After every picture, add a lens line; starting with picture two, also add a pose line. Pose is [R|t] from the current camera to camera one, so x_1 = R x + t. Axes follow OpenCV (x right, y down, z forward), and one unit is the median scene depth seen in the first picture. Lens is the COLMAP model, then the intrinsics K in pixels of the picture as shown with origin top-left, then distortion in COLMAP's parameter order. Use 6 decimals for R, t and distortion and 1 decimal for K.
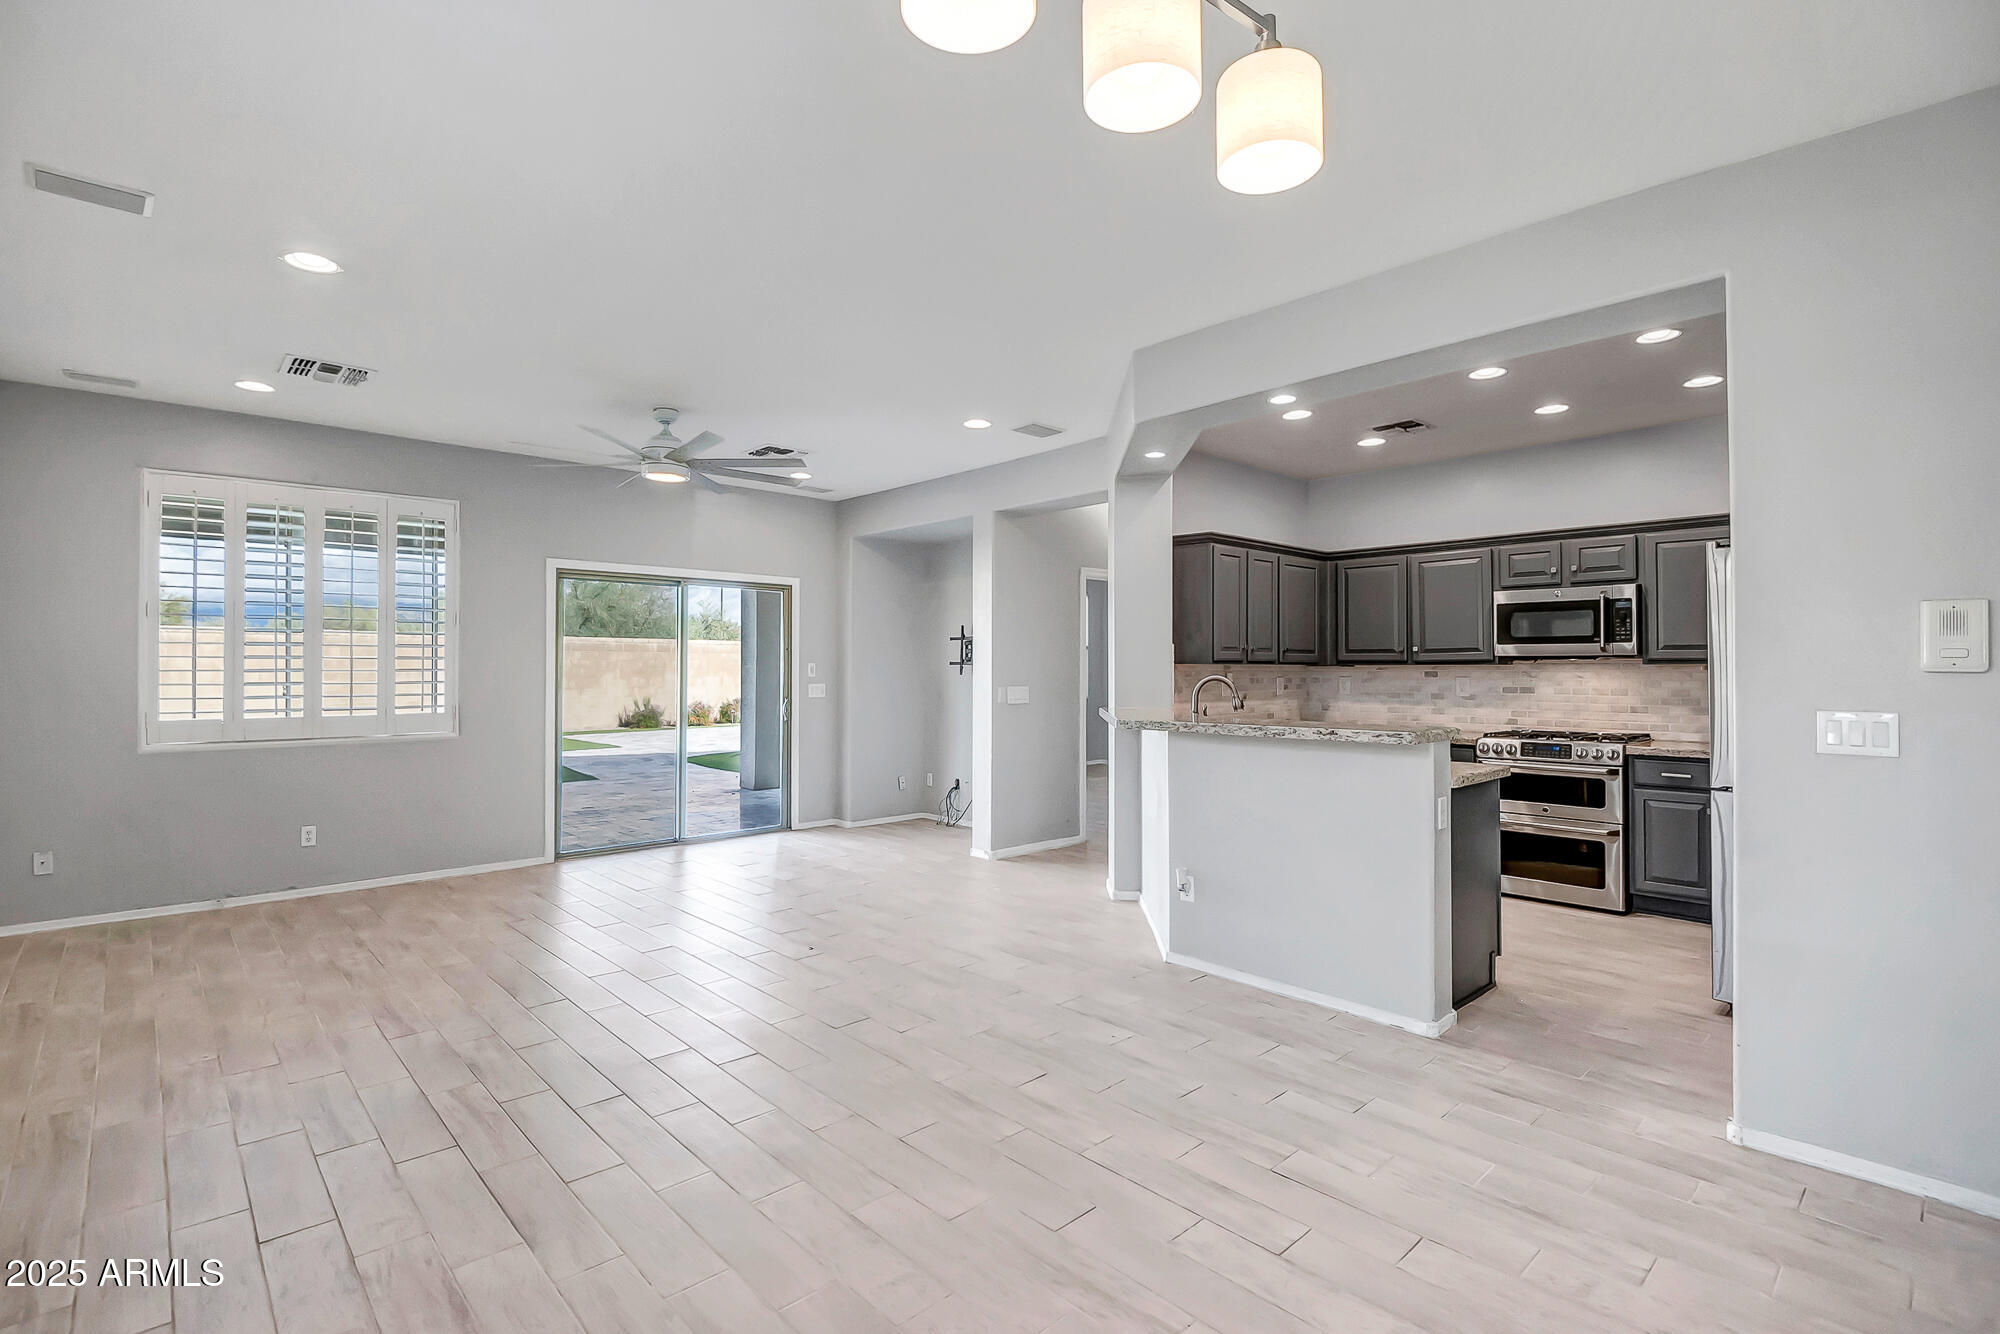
lens RADIAL K [[929.6, 0, 1000.0], [0, 929.6, 667.0], [0, 0, 1]] dist [-0.003551, -0.001402]
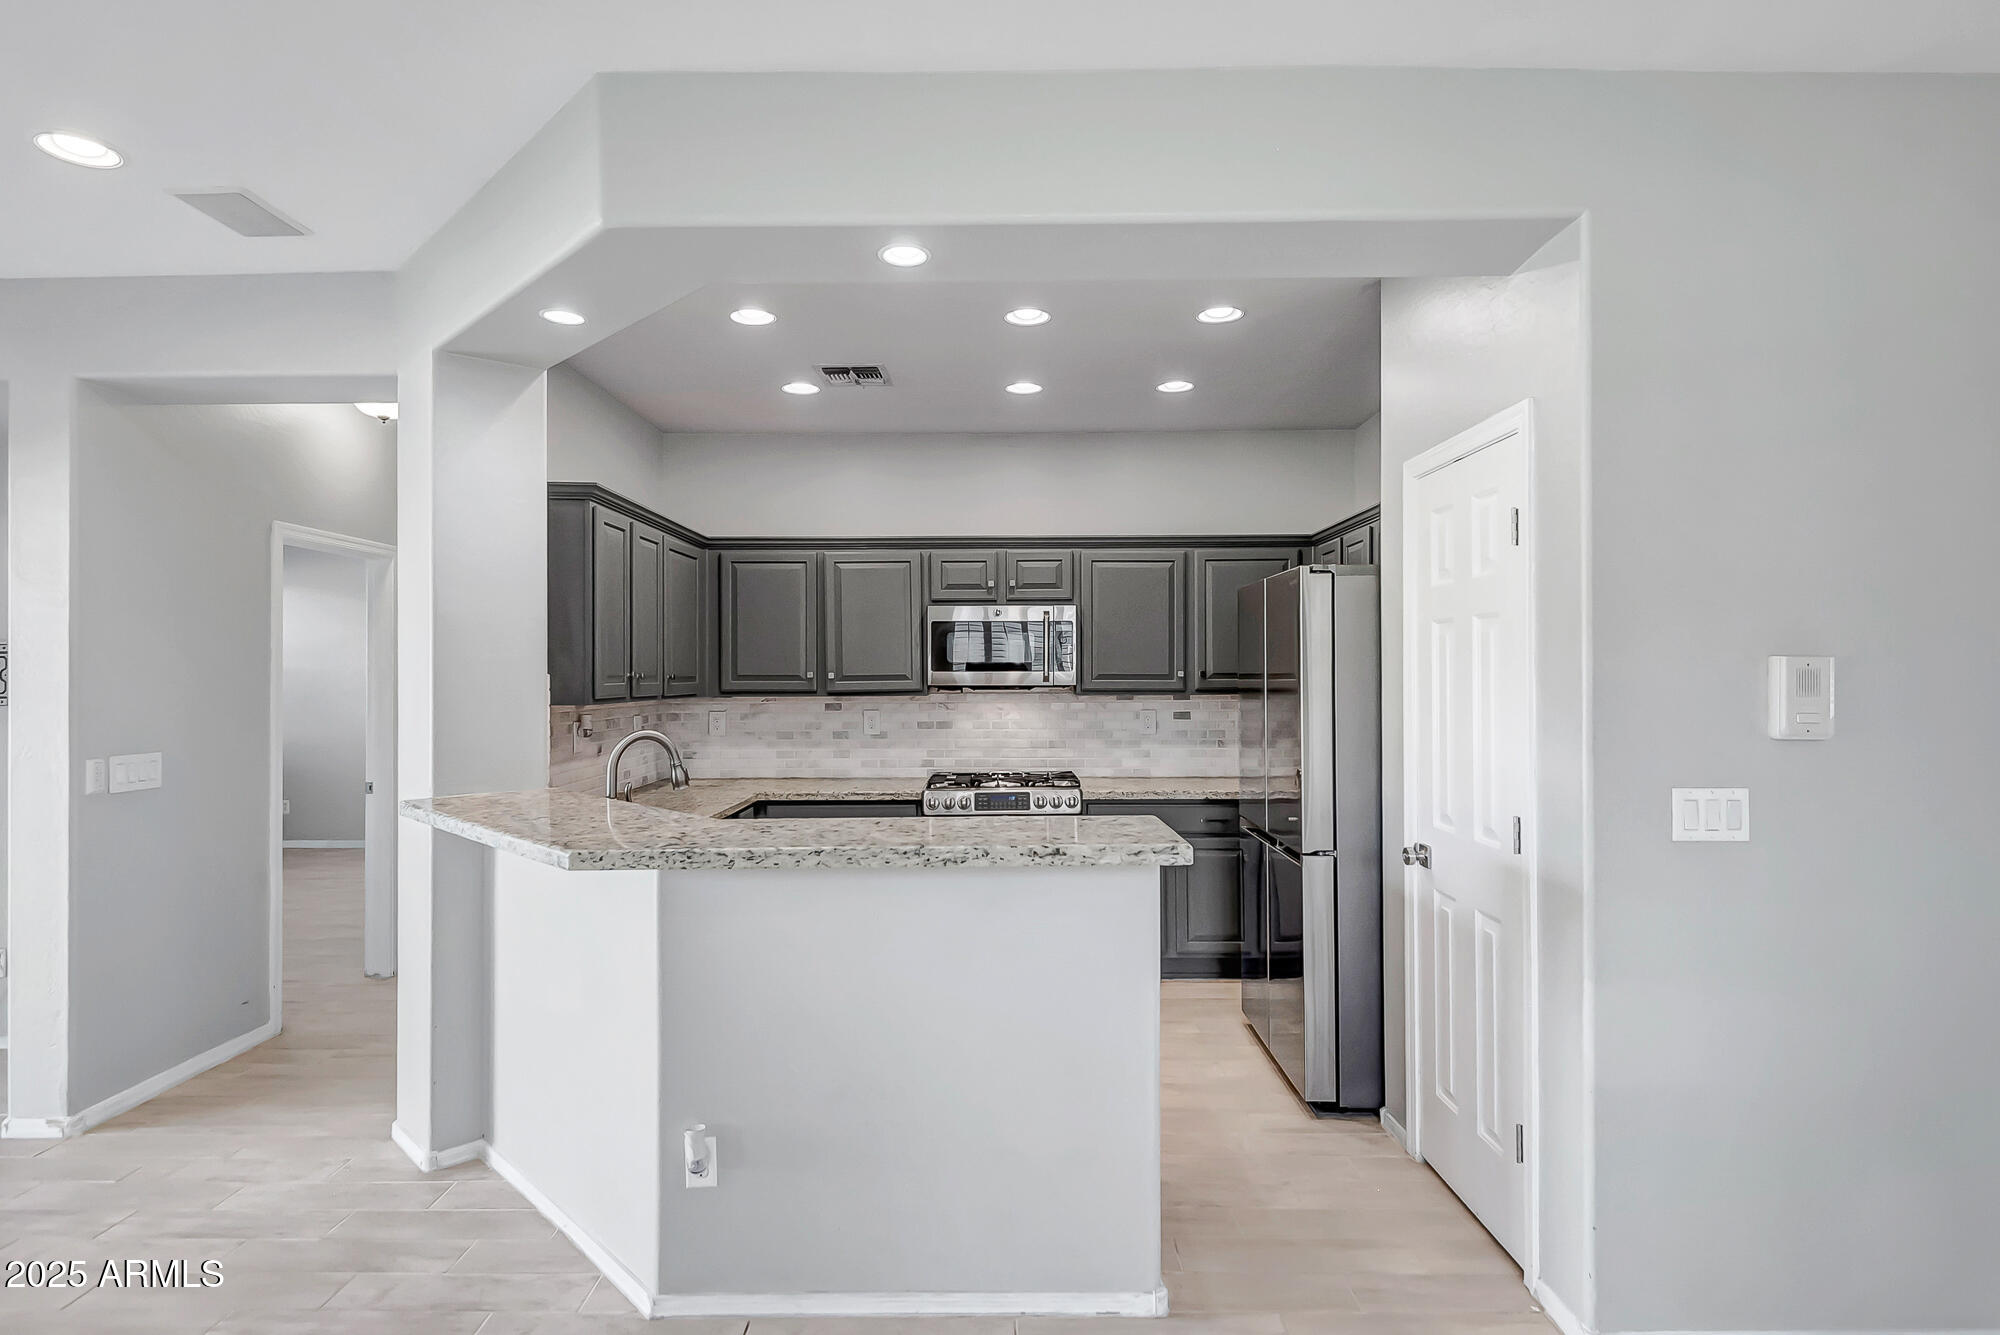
lens RADIAL K [[1020.3, 0, 998.5], [0, 1020.3, 671.4], [0, 0, 1]] dist [0.029447, -0.022930]
pose [[0.684412, 0.000183, 0.729095, -0.073739], [0.001387, 0.999998, -0.001553, -0.023482], [-0.729094, 0.002074, 0.684410, 0.361235]]
